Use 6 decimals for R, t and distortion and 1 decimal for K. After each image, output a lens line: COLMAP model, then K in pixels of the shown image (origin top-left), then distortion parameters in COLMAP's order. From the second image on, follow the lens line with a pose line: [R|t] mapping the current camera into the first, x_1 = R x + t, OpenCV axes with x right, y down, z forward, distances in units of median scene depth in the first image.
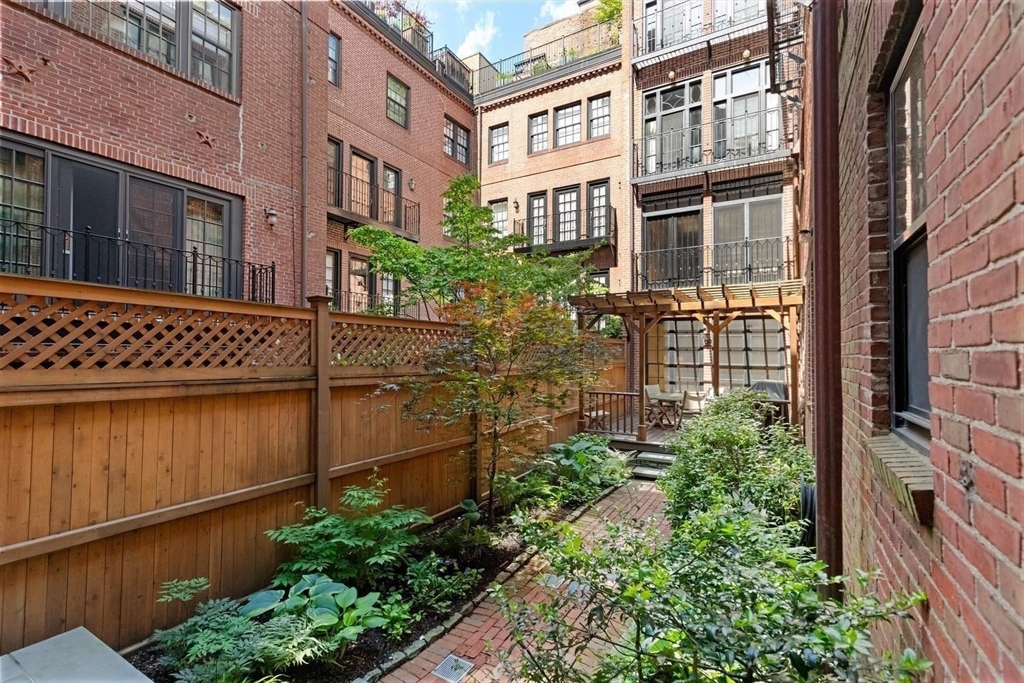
lens RADIAL K [[459.1, 0, 512.0], [0, 459.1, 341.5], [0, 0, 1]] dist [-0.000675, 0.000022]
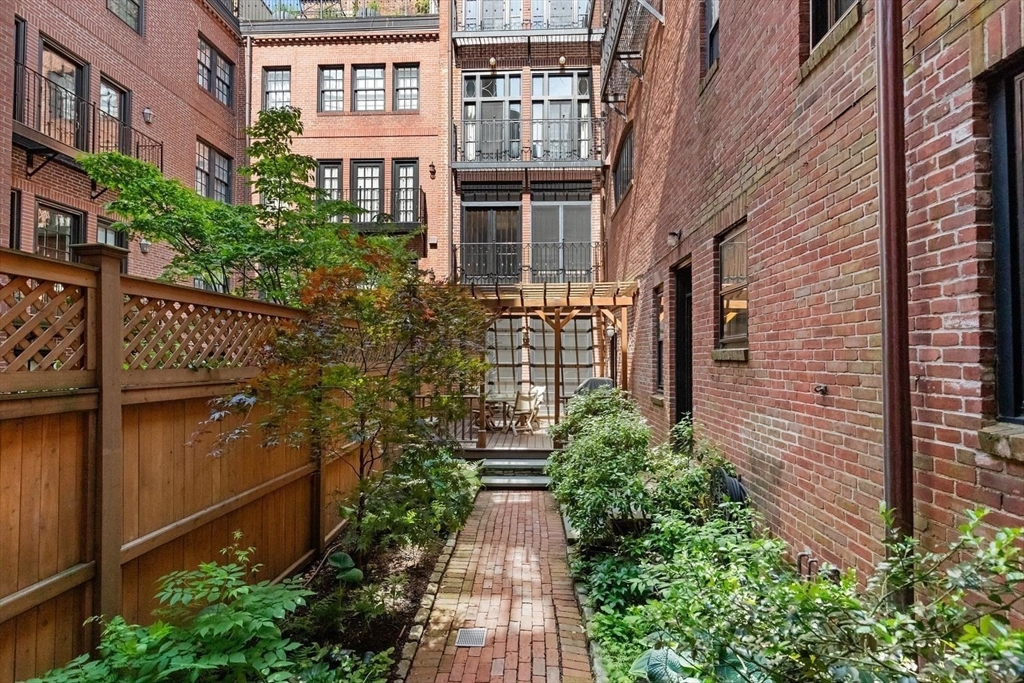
lens RADIAL K [[489.0, 0, 512.0], [0, 489.0, 341.5], [0, 0, 1]] dist [0.002879, 0.000271]
pose [[0.883712, 0.010362, 0.467917, -0.088465], [-0.010351, 0.999943, -0.002595, 0.005148], [-0.467918, -0.002550, 0.883768, 0.079276]]
